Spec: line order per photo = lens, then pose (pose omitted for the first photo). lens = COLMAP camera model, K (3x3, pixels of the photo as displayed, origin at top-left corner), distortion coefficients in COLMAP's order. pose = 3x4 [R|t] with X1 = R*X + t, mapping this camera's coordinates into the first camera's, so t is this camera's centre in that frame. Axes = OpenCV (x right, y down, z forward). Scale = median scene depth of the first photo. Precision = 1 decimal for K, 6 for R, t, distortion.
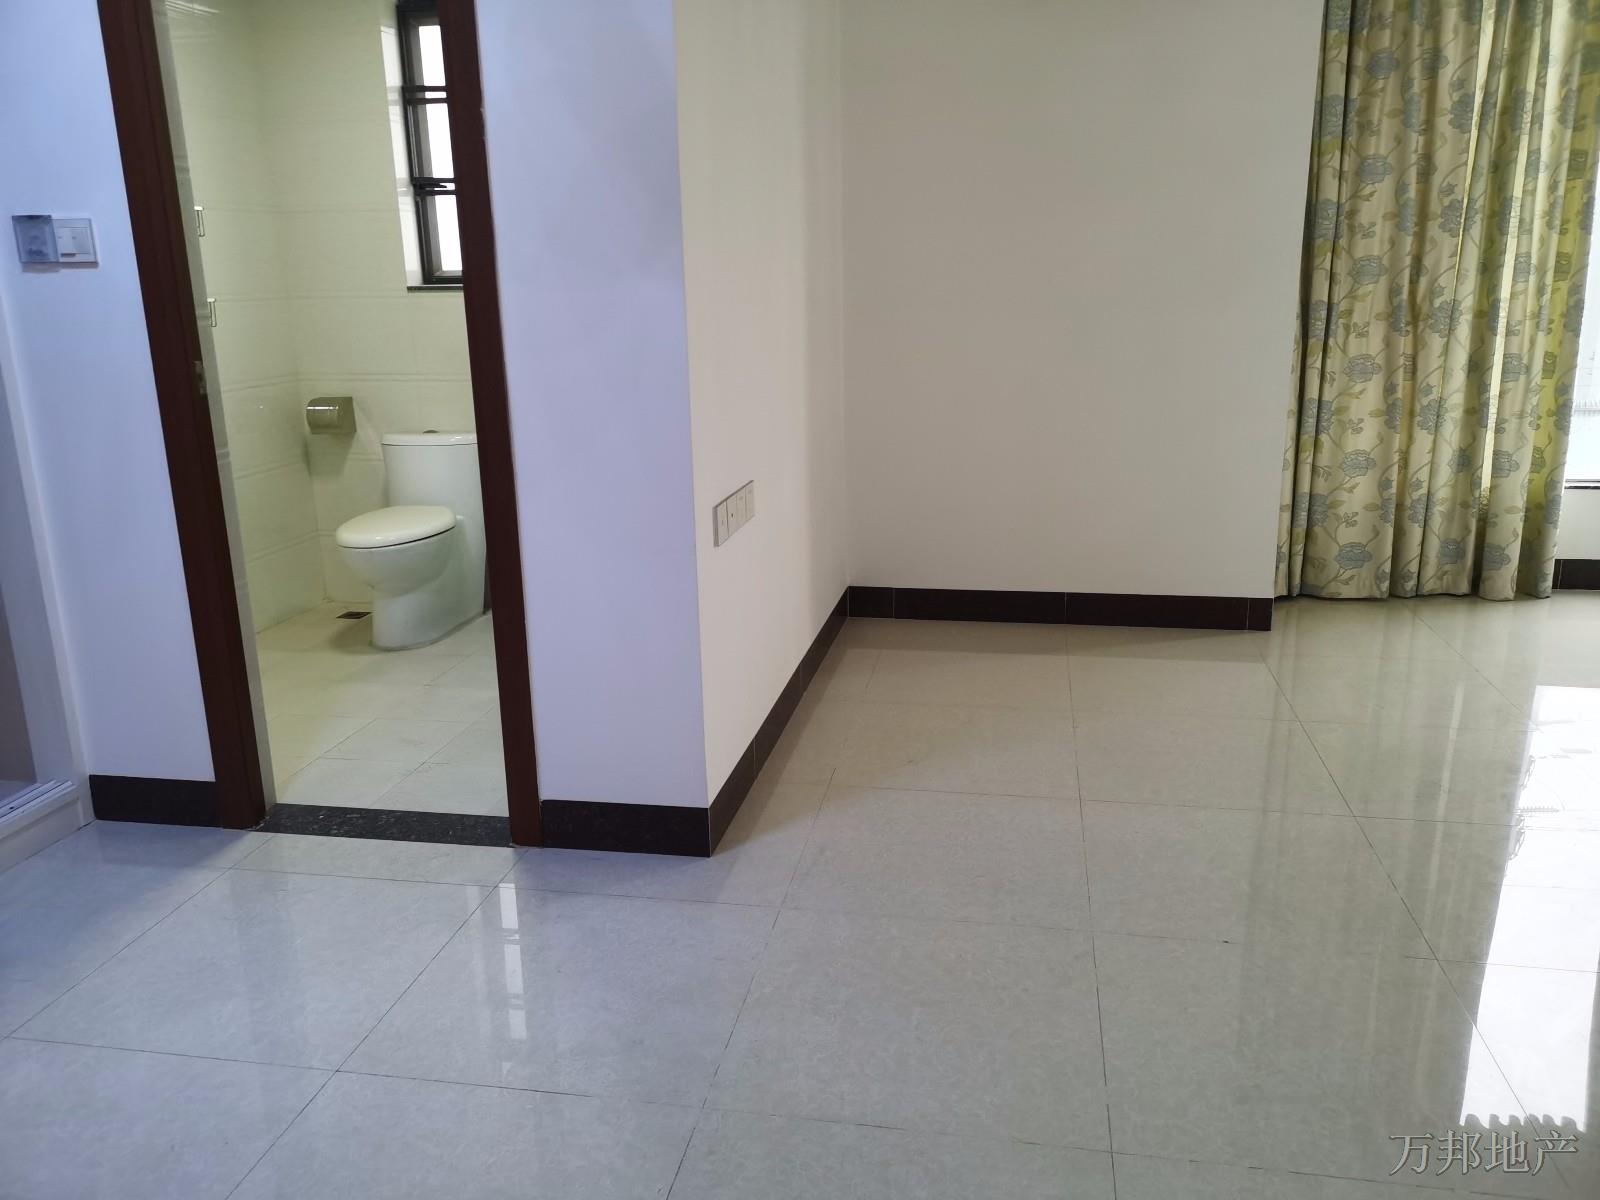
lens RADIAL K [[1222.7, 0, 798.2], [0, 1222.7, 599.5], [0, 0, 1]] dist [0.053072, -0.057478]
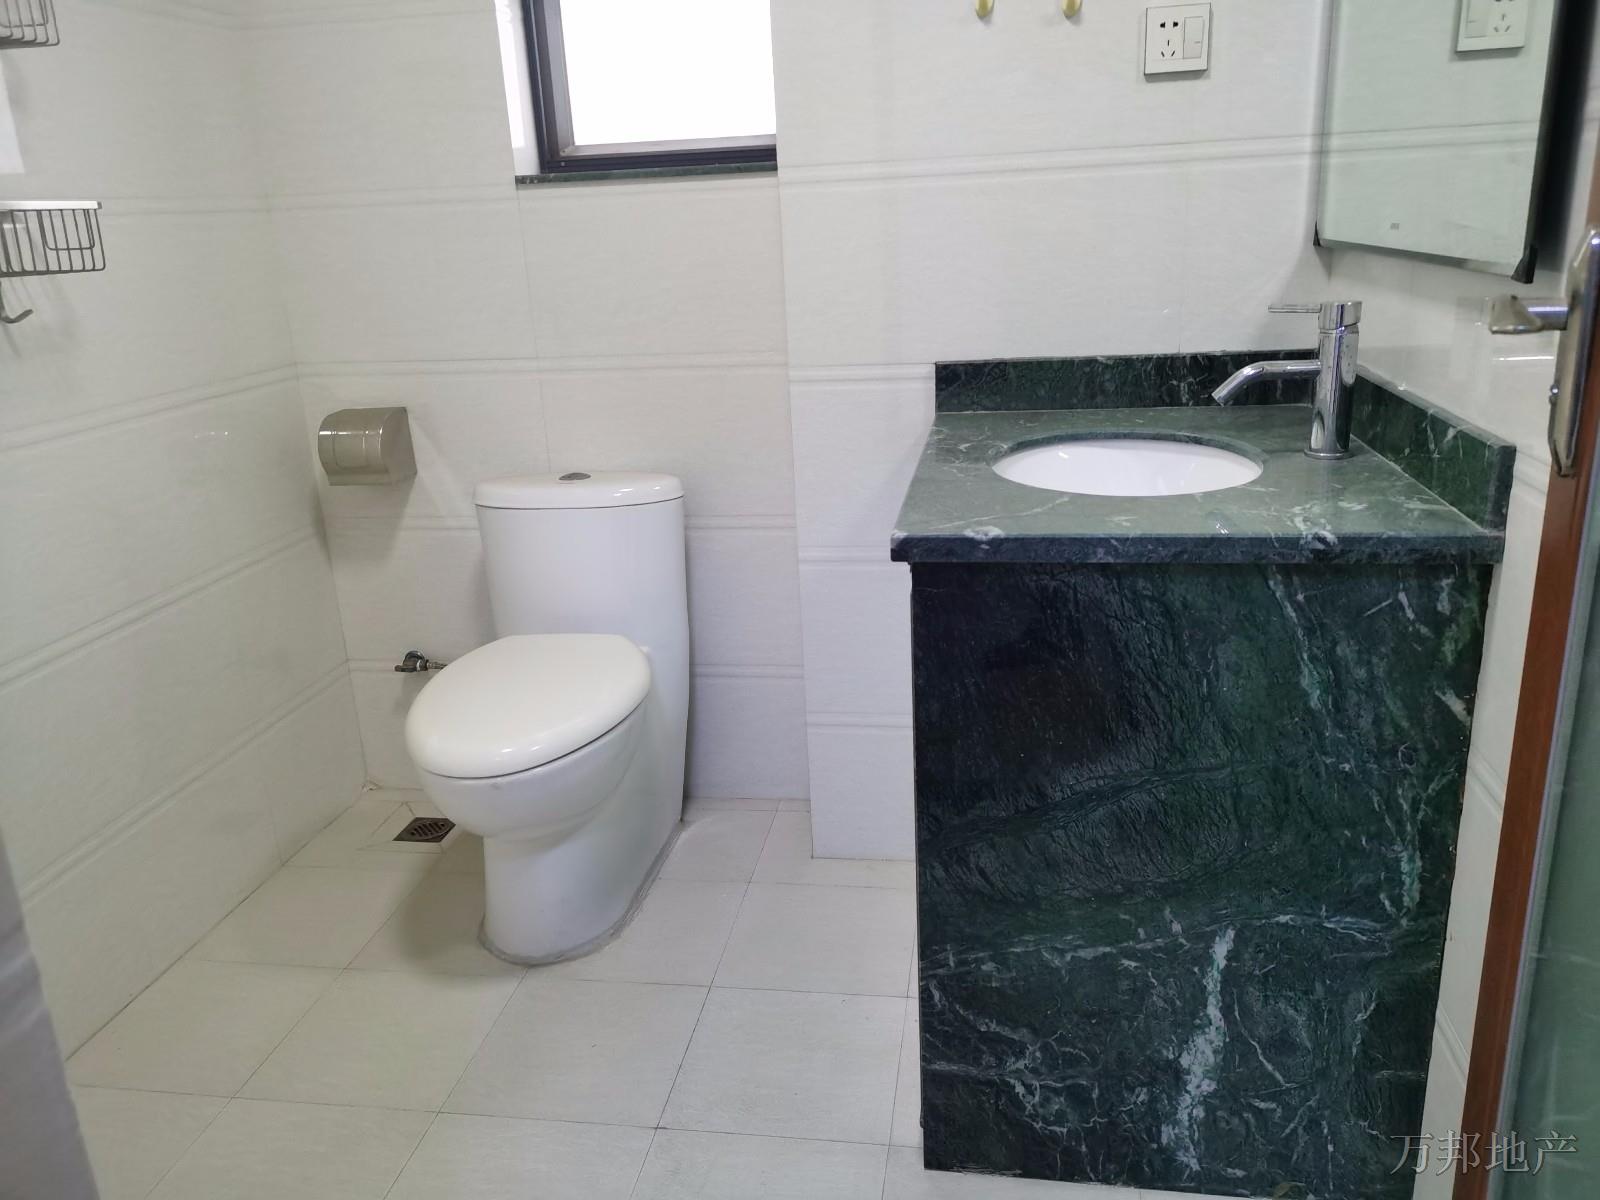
lens RADIAL K [[1222.7, 0, 802.7], [0, 1222.7, 596.4], [0, 0, 1]] dist [0.053072, -0.057478]
pose [[0.999330, -0.033457, 0.014849, -0.211396], [0.032703, 0.998292, 0.048419, -0.106589], [-0.016443, -0.047901, 0.998717, 0.494003]]
